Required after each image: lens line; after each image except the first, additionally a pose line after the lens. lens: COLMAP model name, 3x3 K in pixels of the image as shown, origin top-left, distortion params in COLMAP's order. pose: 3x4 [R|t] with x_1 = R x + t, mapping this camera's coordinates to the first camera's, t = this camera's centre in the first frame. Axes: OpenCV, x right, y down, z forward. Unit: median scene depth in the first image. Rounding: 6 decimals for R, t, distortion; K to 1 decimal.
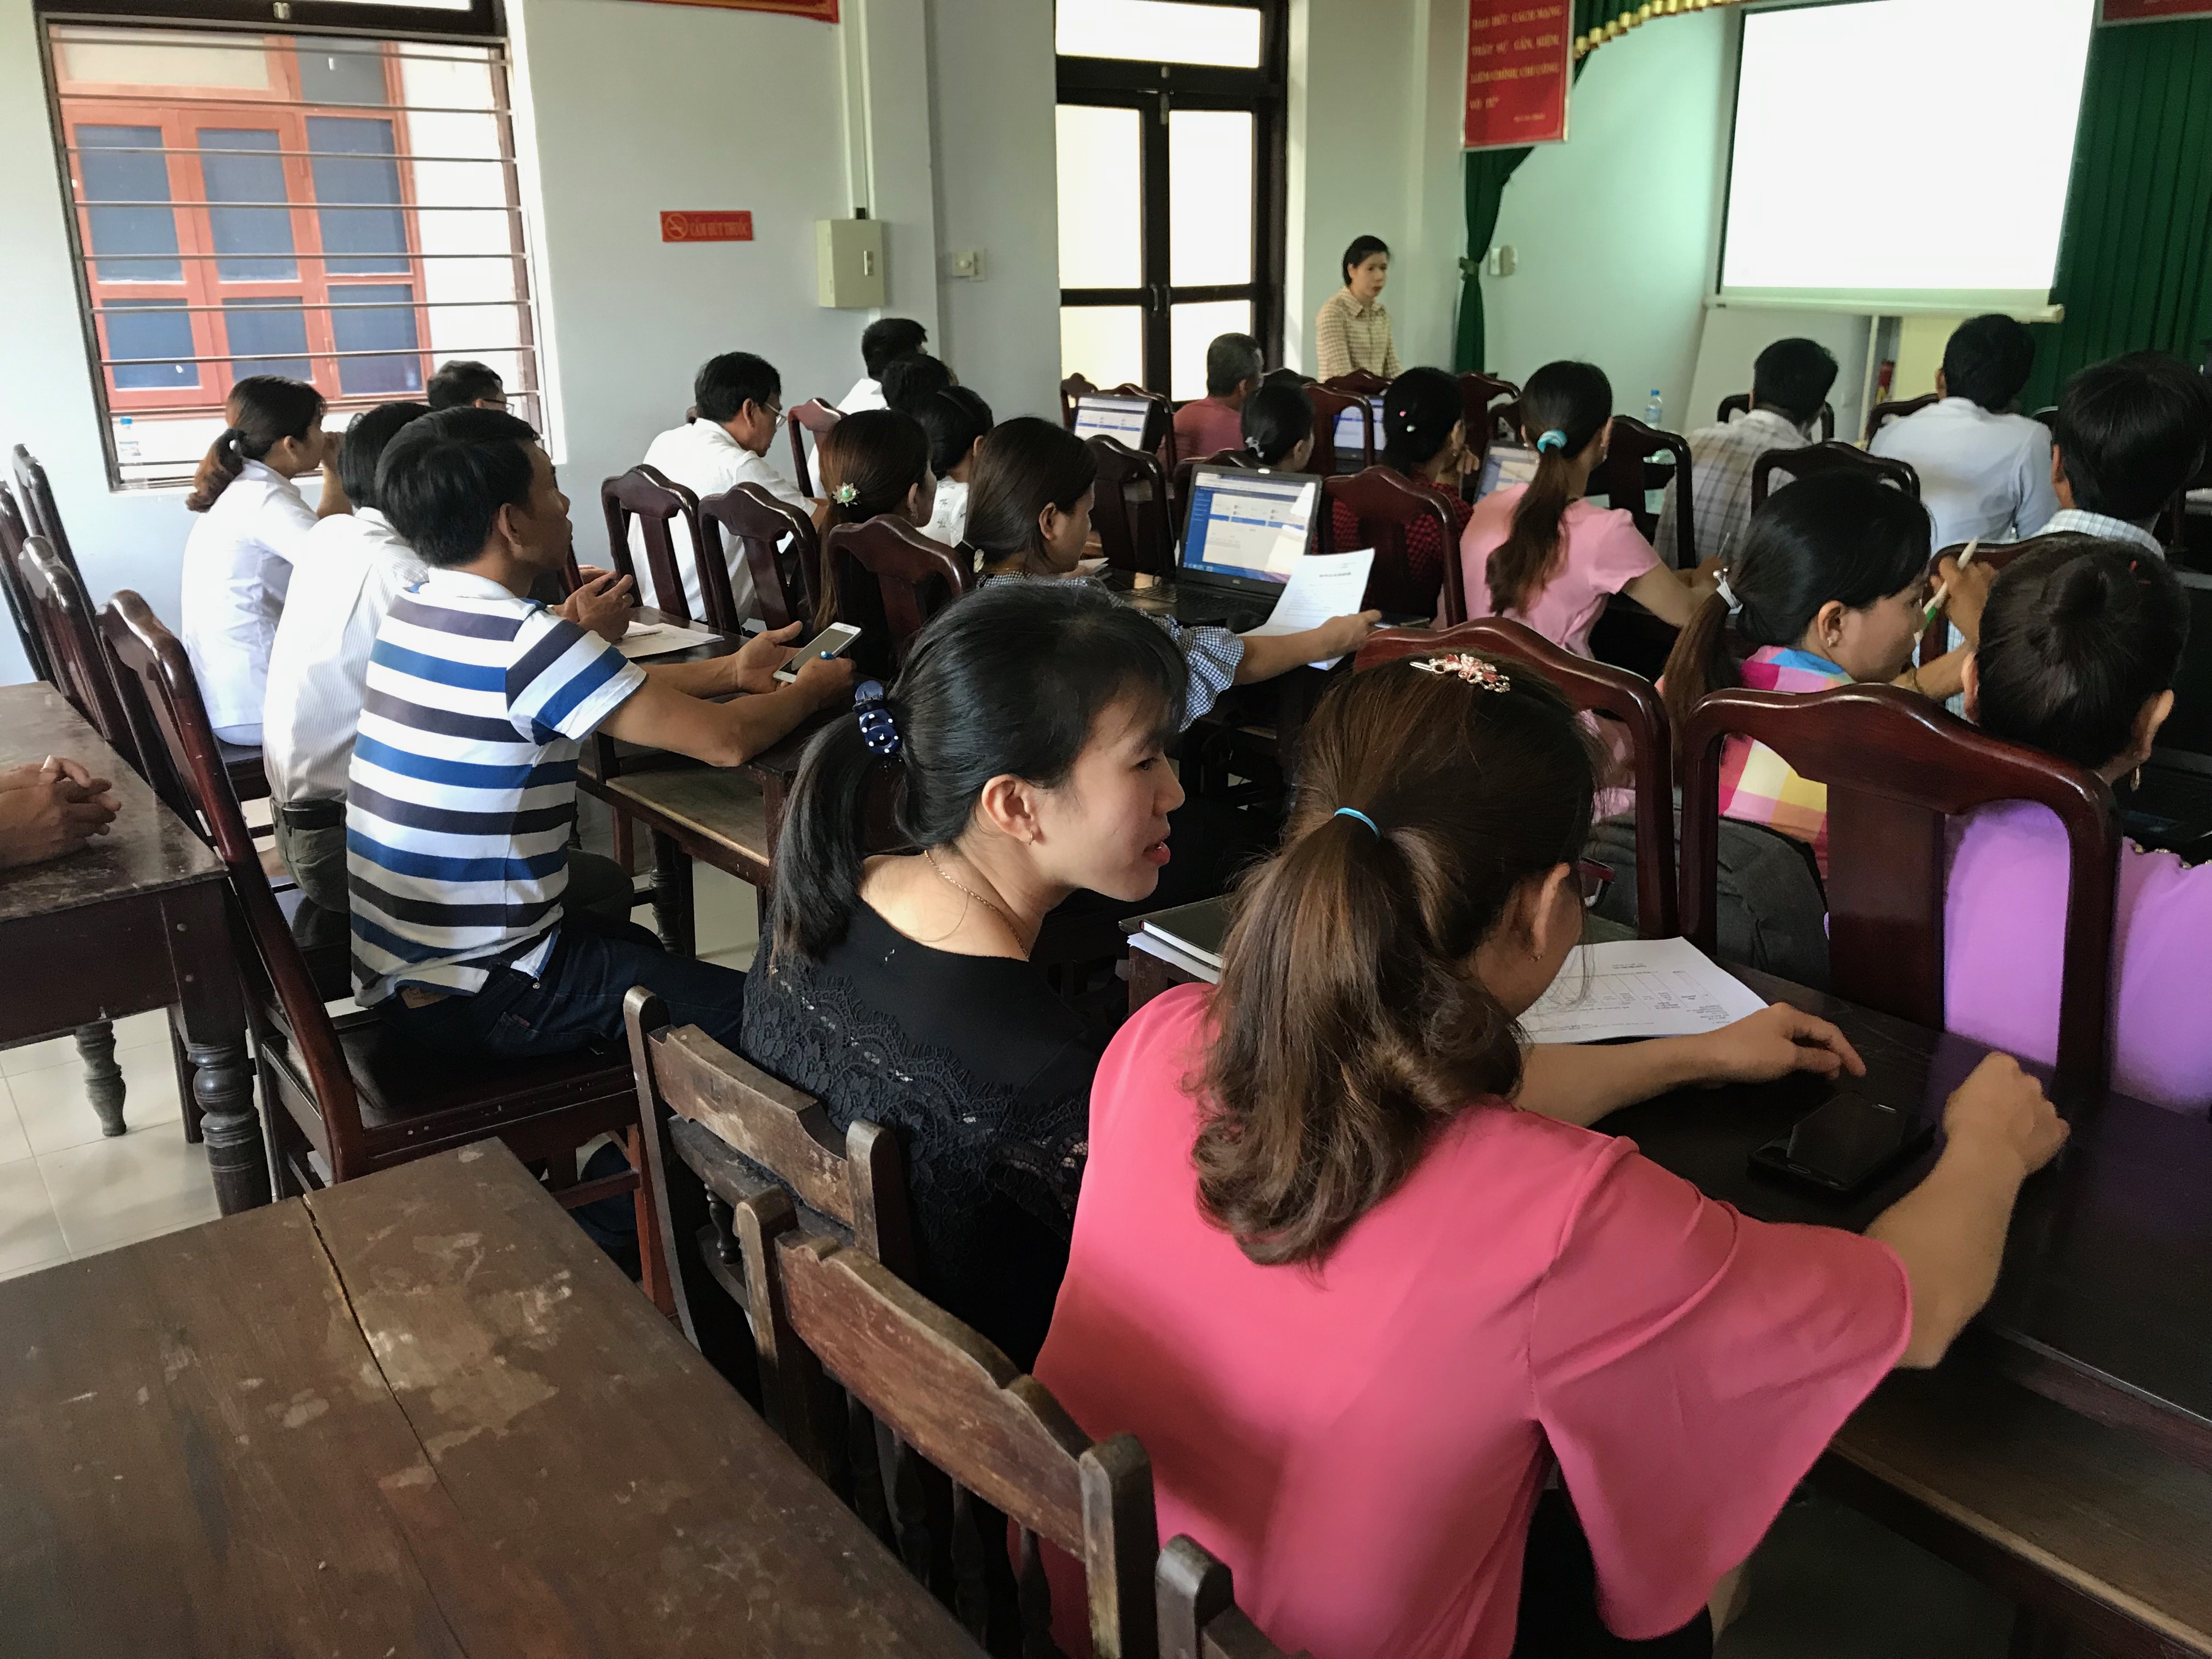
lens RADIAL K [[1841.7, 0, 1108.4], [0, 1841.7, 836.8], [0, 0, 1]] dist [-0.003866, 0.009485]
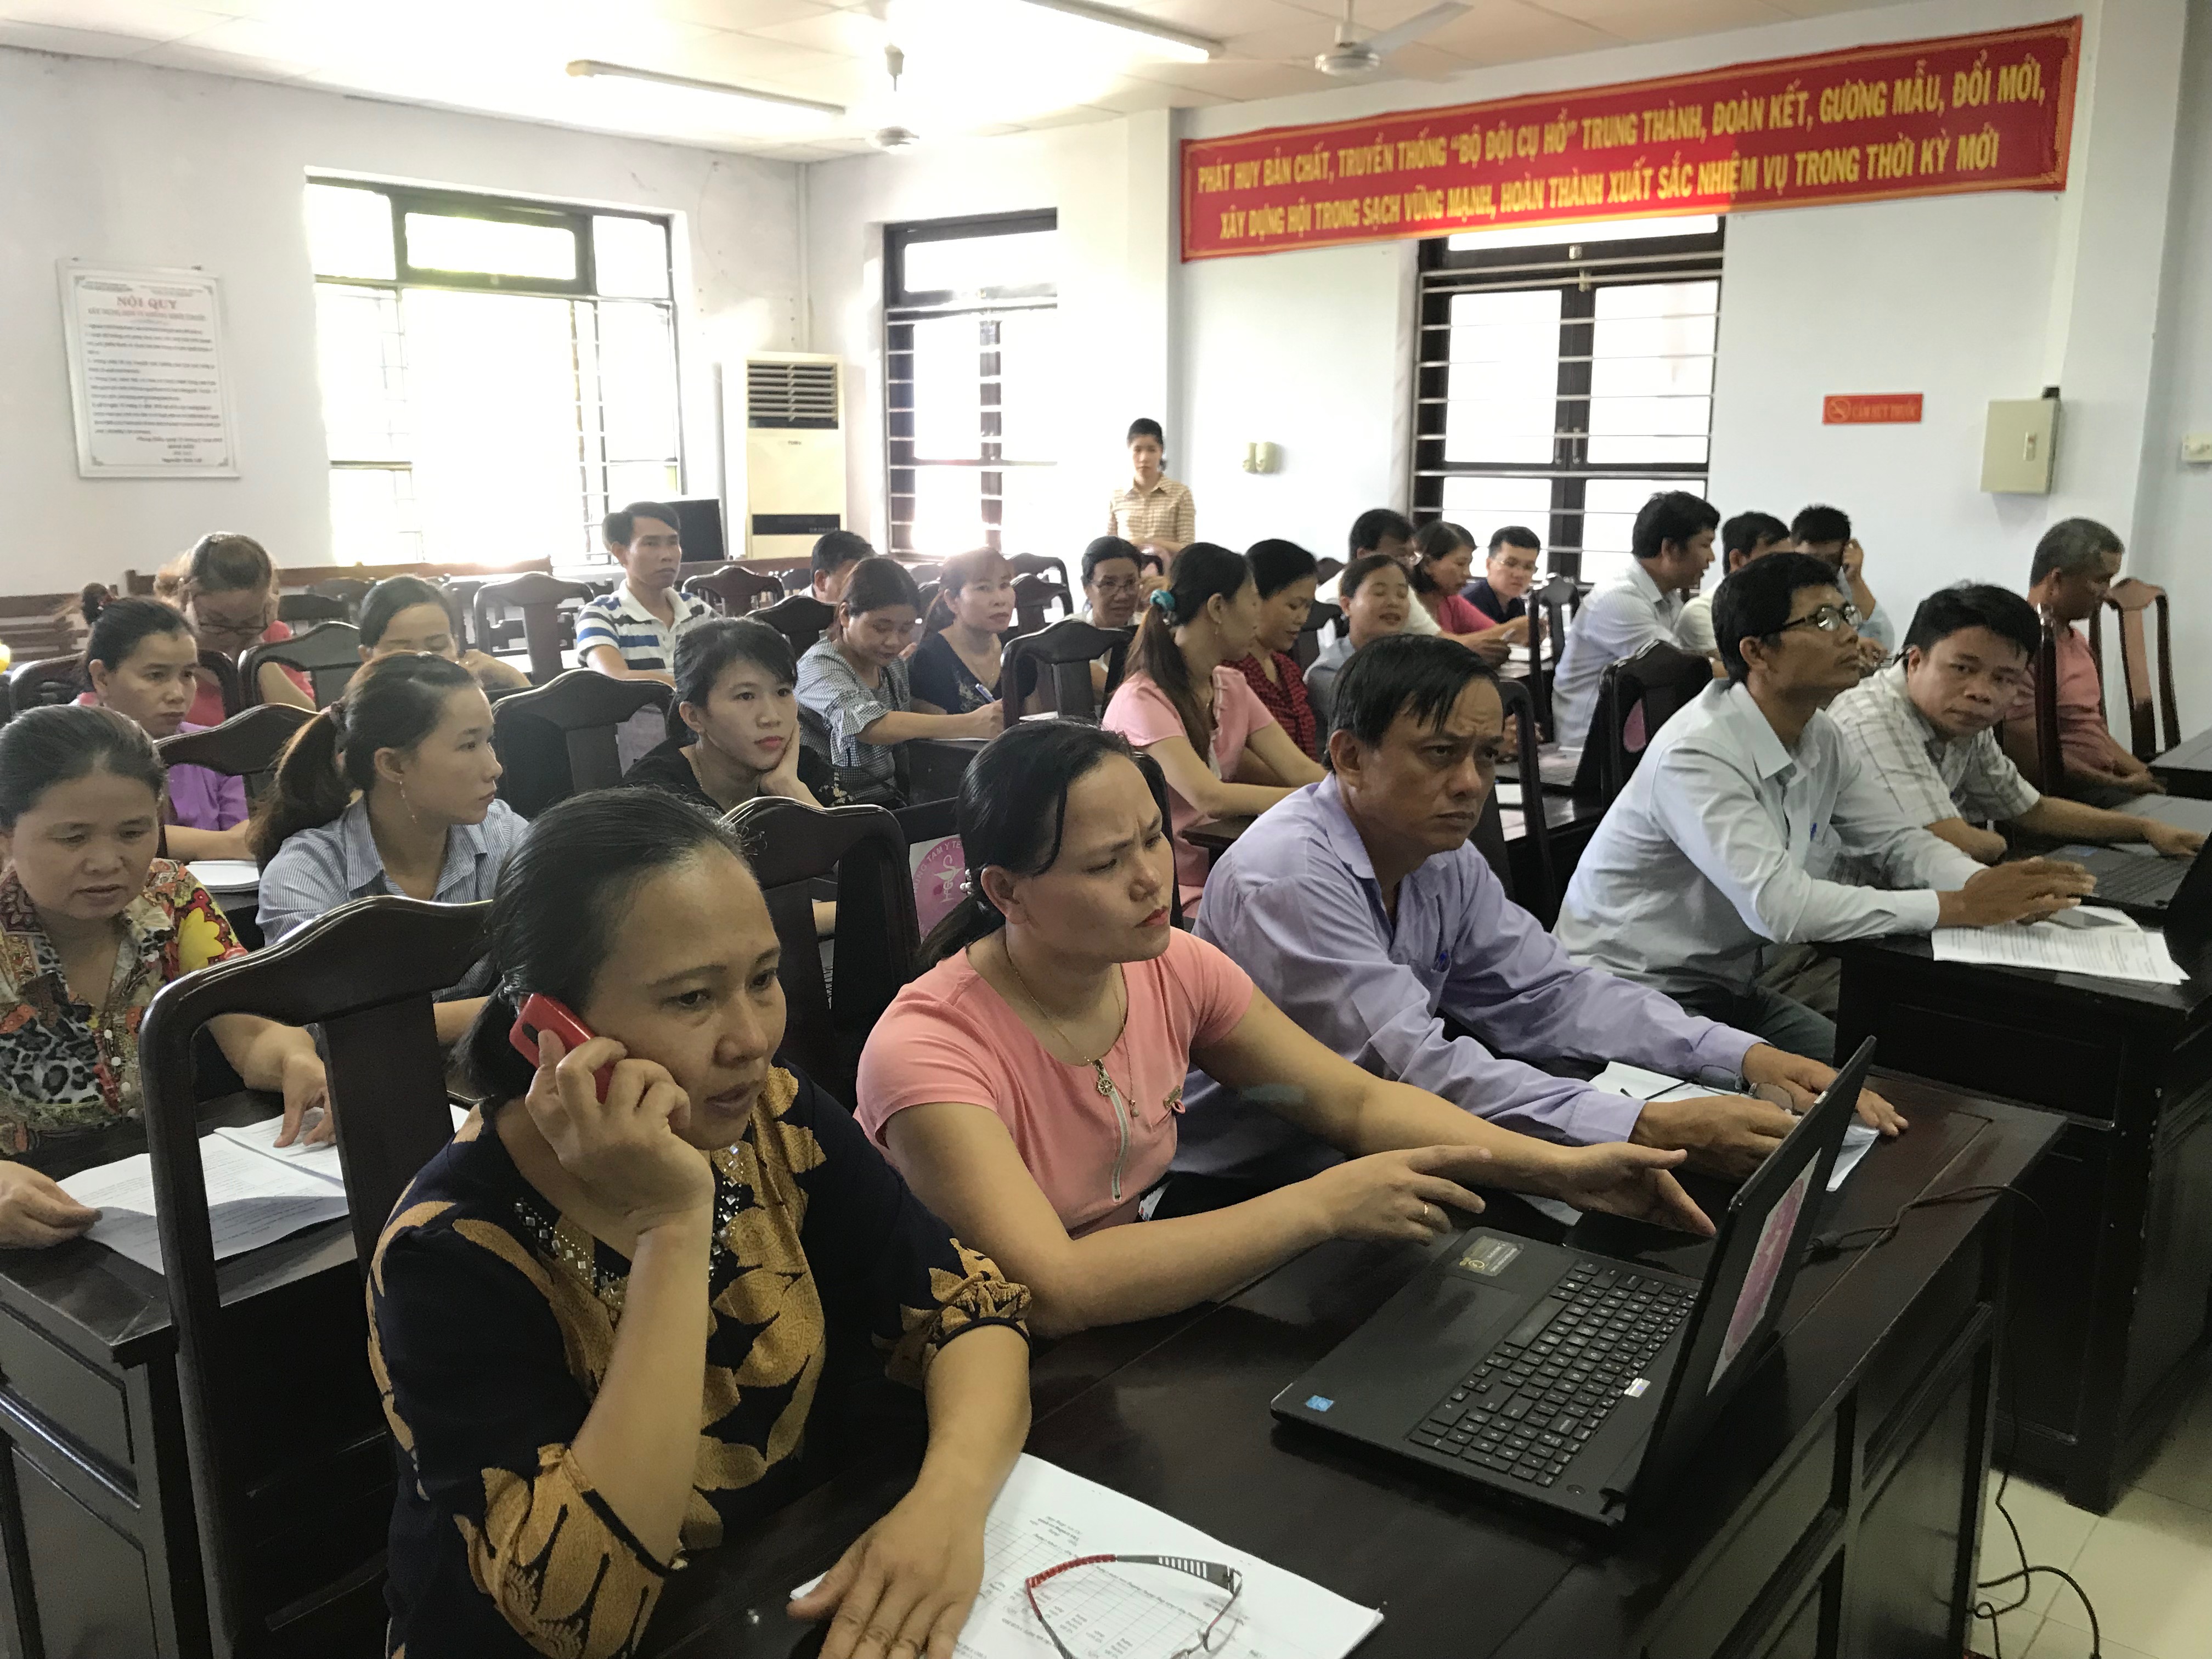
lens RADIAL K [[1841.7, 0, 1109.7], [0, 1841.7, 820.5], [0, 0, 1]] dist [-0.003866, 0.009485]
pose [[0.211456, 0.201955, -0.956295, 0.590107], [-0.299951, 0.944615, 0.133163, -0.106662], [0.930224, 0.258683, 0.260321, 0.340382]]
